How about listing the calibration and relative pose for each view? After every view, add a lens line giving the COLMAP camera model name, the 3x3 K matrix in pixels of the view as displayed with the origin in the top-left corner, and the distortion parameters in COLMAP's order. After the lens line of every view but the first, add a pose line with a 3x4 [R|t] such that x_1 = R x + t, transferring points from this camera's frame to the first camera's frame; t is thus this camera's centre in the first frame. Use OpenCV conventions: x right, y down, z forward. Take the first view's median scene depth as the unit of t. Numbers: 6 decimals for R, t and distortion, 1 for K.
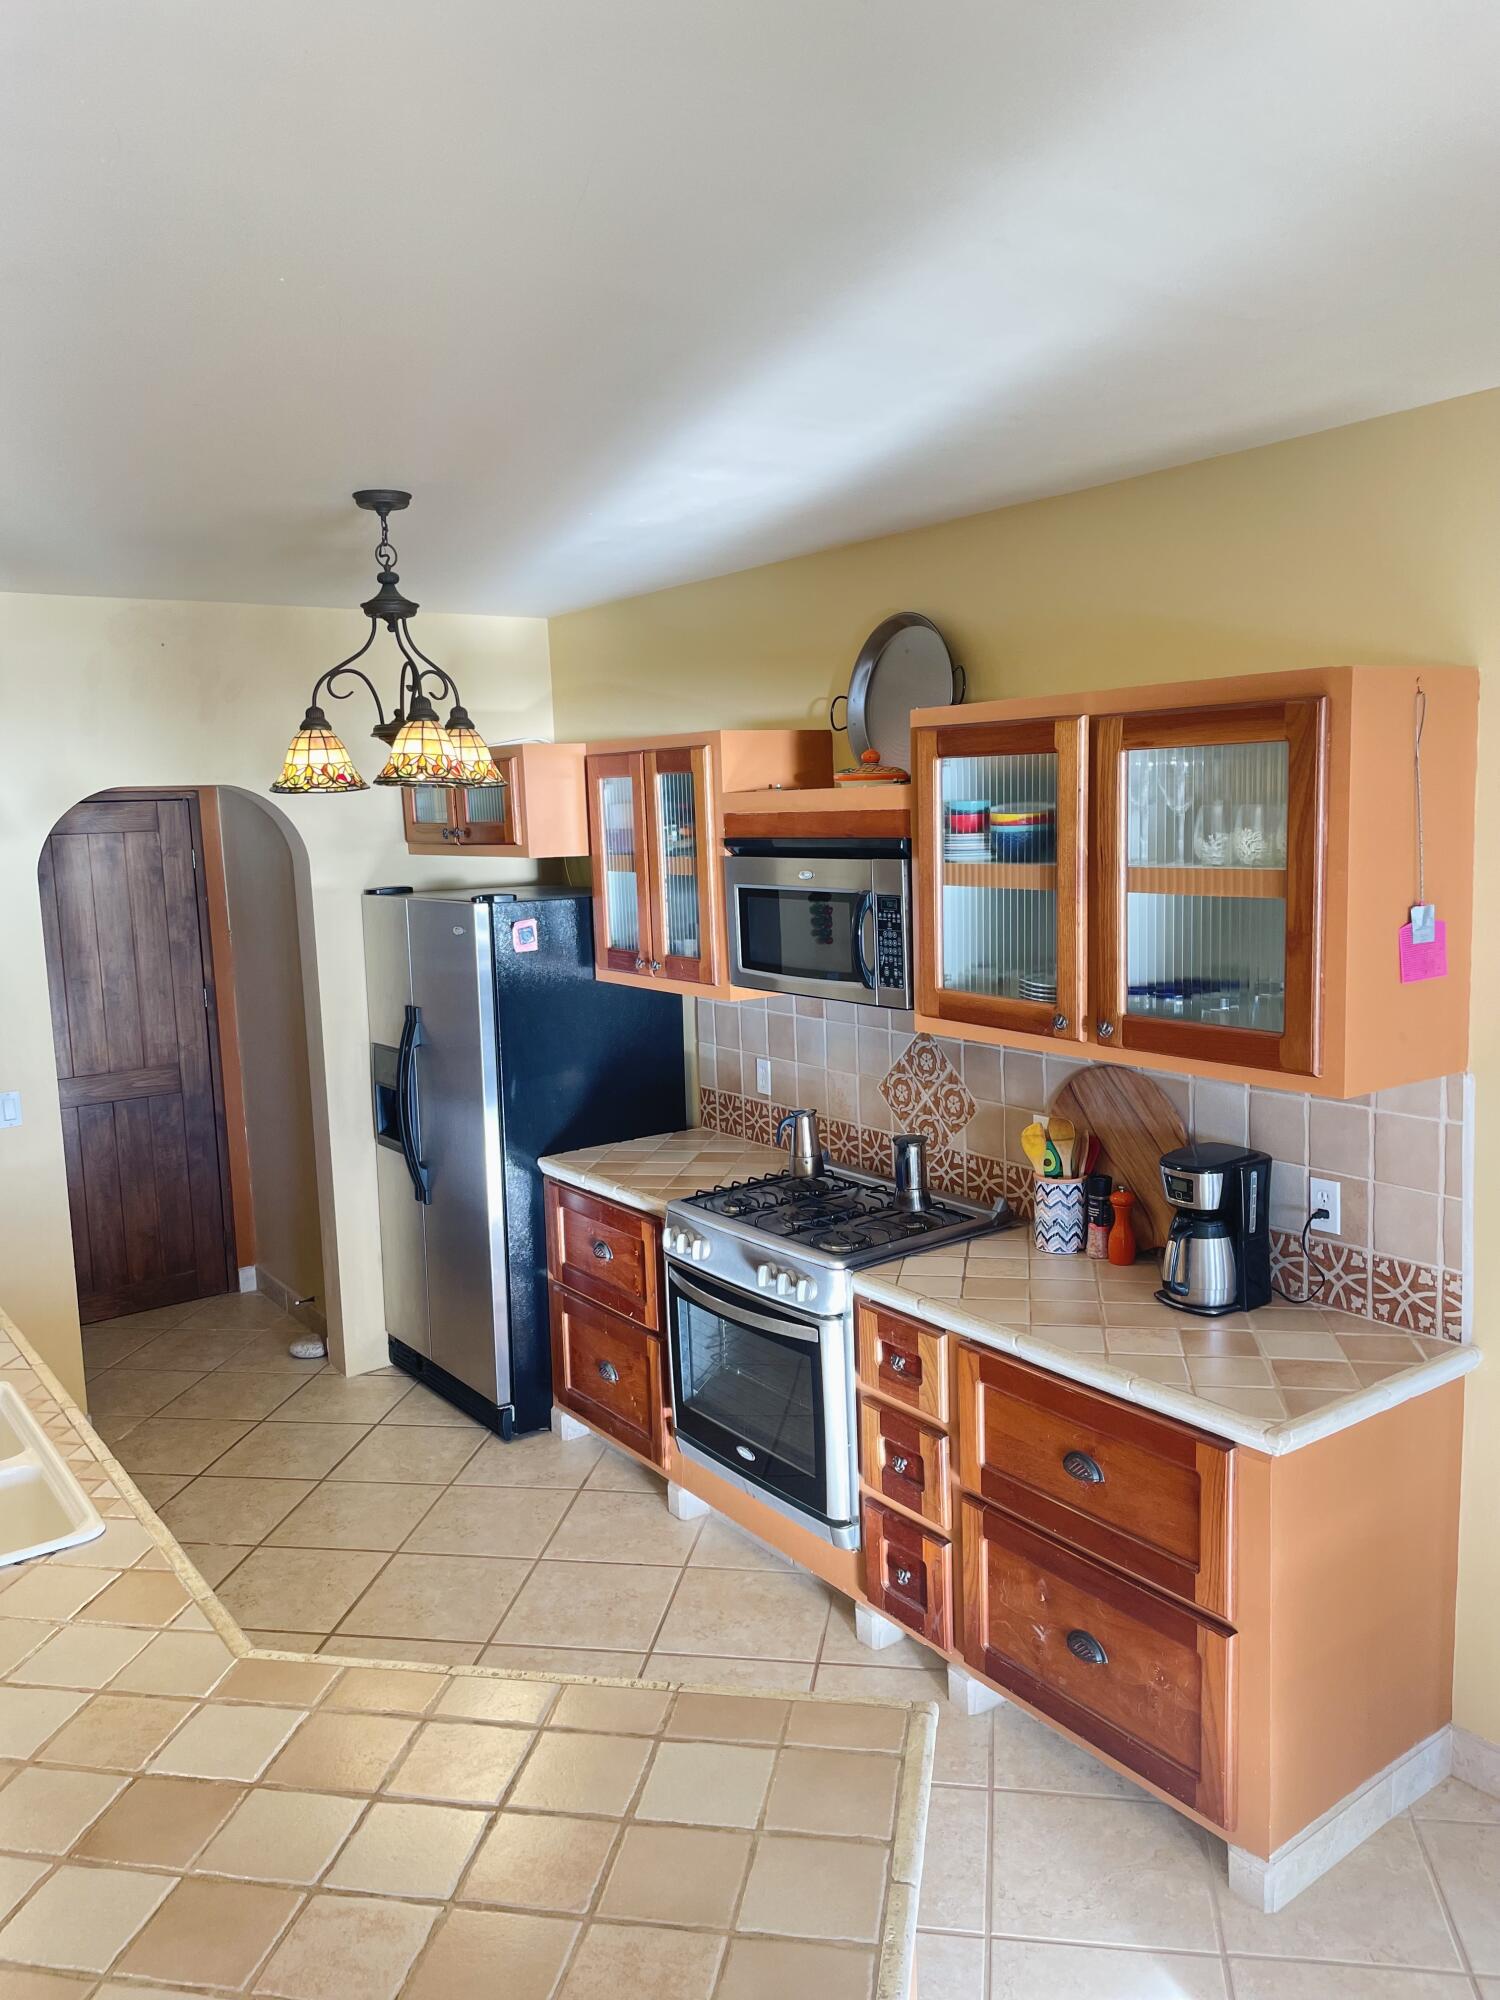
lens RADIAL K [[1495.4, 0, 757.8], [0, 1495.4, 994.6], [0, 0, 1]] dist [0.103733, -0.134272]
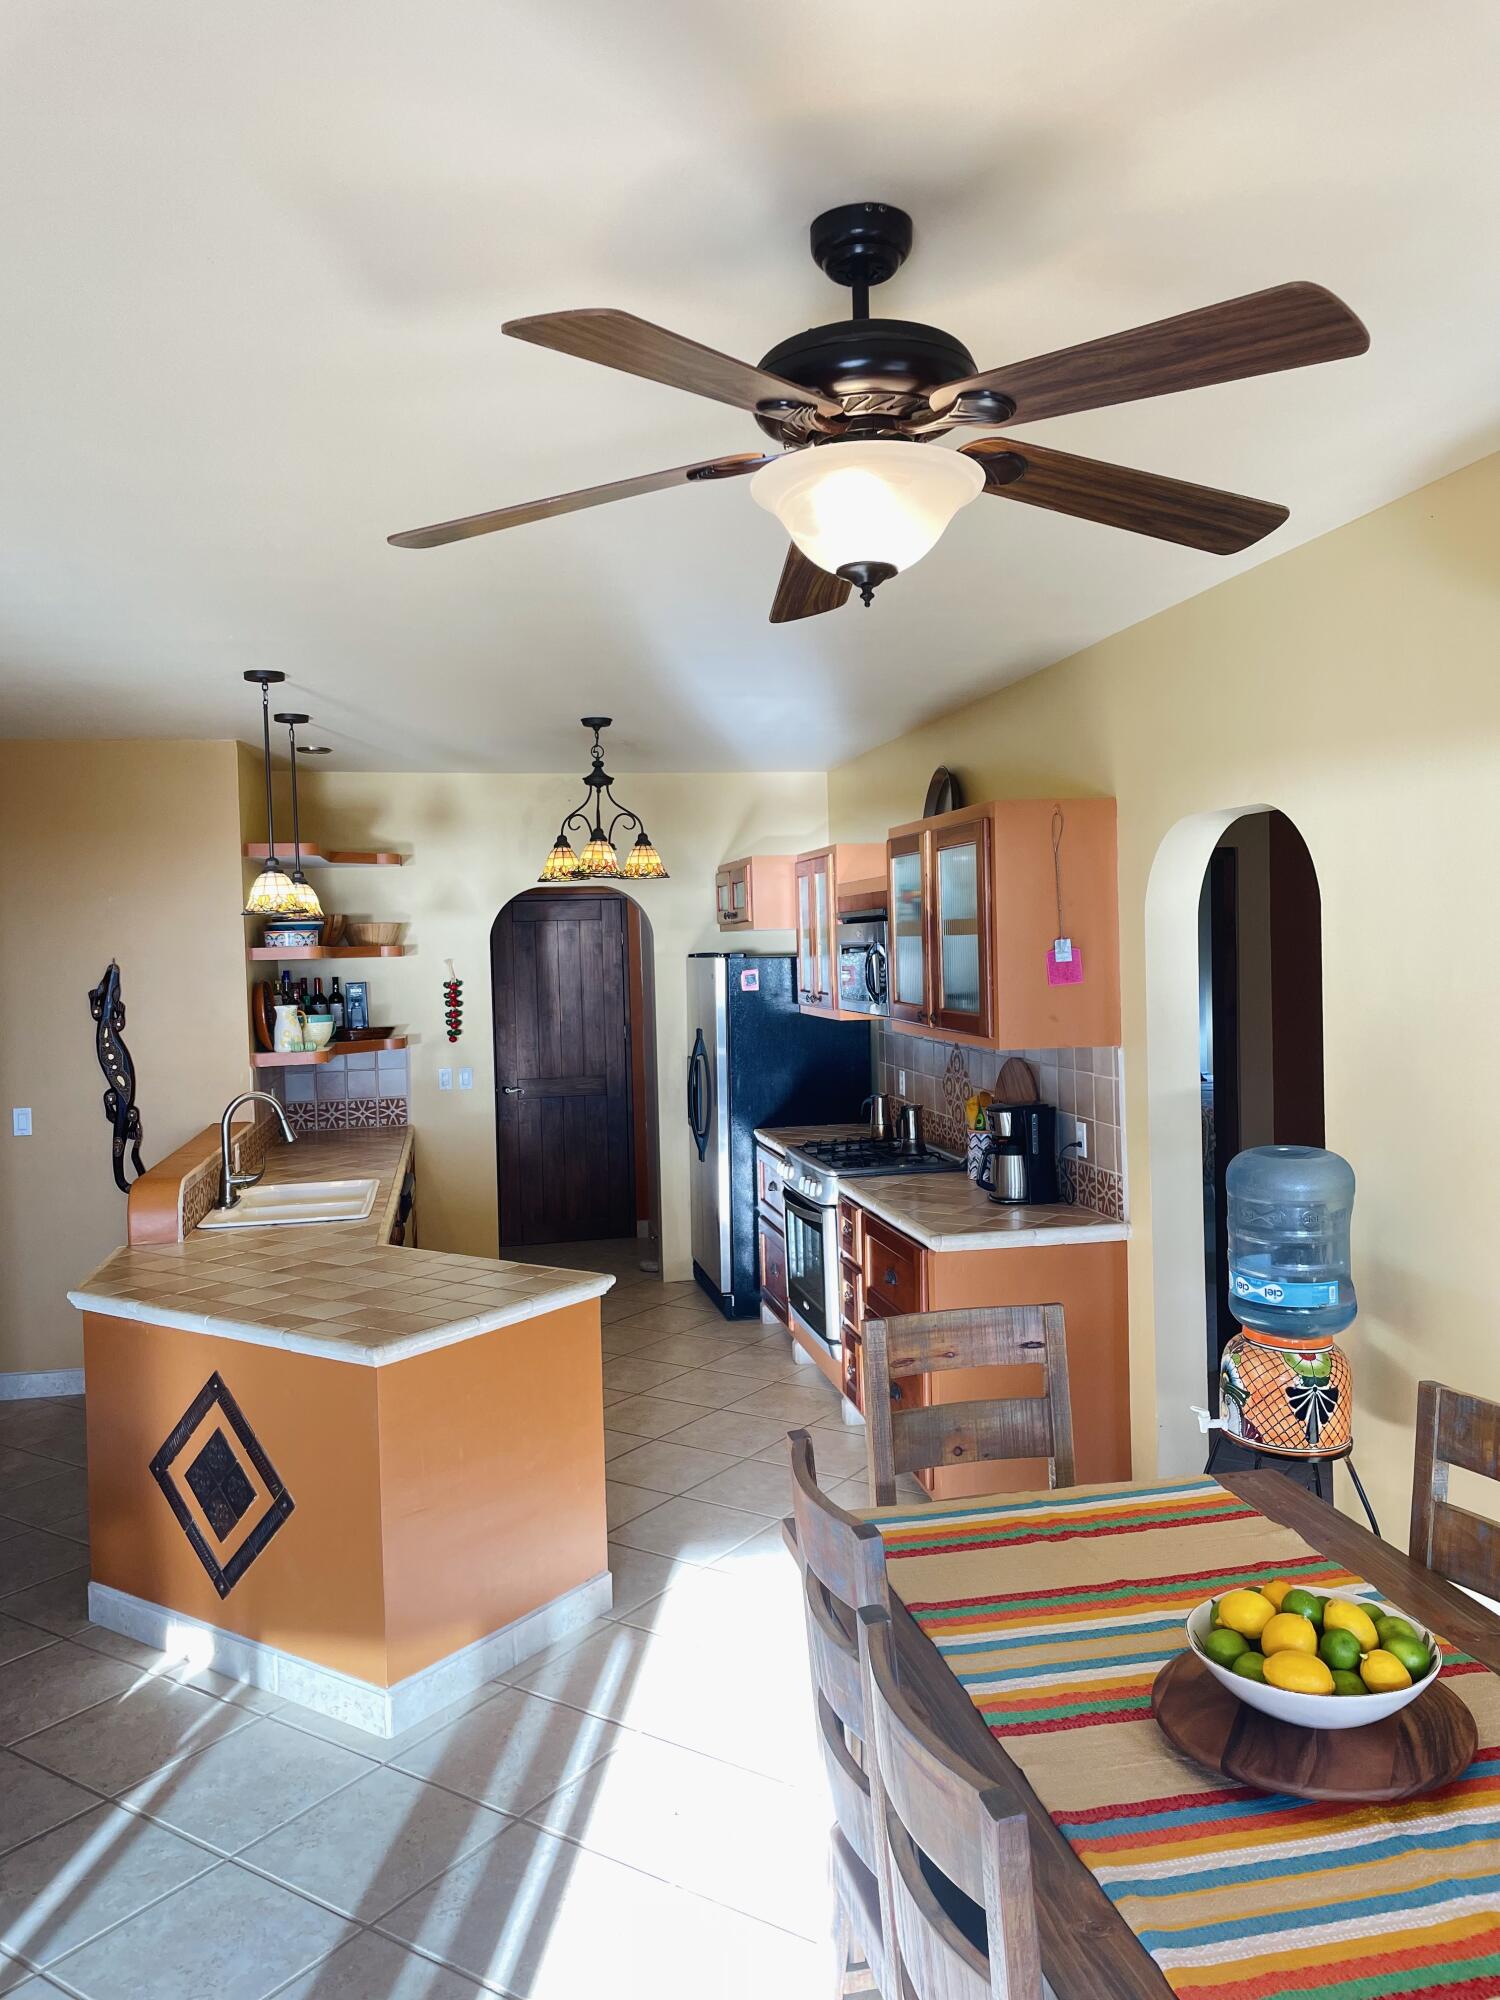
lens RADIAL K [[1495.4, 0, 757.8], [0, 1495.4, 994.6], [0, 0, 1]] dist [0.103733, -0.134272]
pose [[0.909407, 0.024156, -0.415205, 0.622887], [-0.058168, 0.995887, -0.069465, 0.103491], [0.411820, 0.087323, 0.907072, -0.481319]]
